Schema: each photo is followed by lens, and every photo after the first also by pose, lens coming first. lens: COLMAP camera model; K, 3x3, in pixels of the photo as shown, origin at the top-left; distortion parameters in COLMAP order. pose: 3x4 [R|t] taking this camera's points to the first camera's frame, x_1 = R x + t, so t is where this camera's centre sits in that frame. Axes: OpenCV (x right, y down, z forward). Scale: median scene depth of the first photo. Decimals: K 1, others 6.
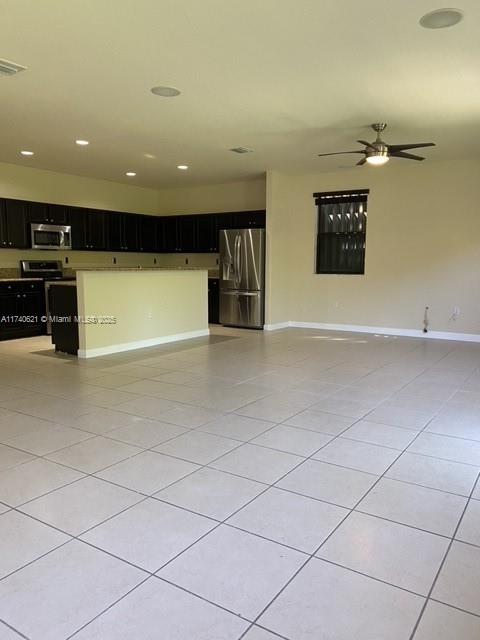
lens RADIAL K [[491.1, 0, 242.1], [0, 491.1, 322.4], [0, 0, 1]] dist [0.063281, -0.052227]
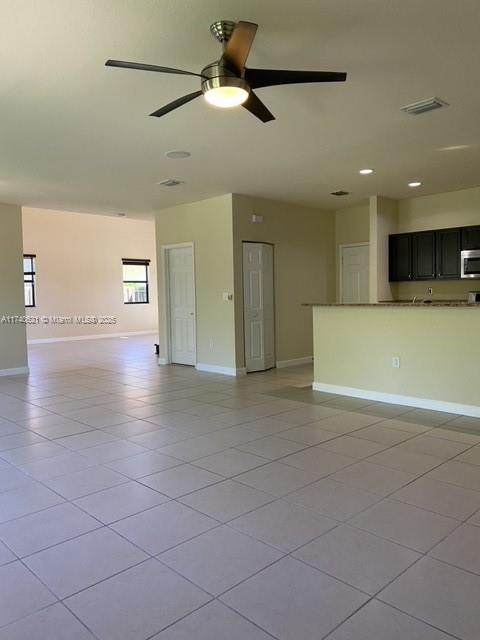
lens RADIAL K [[491.1, 0, 242.1], [0, 491.1, 322.4], [0, 0, 1]] dist [0.063281, -0.052227]
pose [[-0.210789, 0.061549, -0.975592, 0.555739], [-0.104315, 0.990901, 0.085054, -0.105204], [0.971950, 0.119698, -0.202450, 0.804766]]
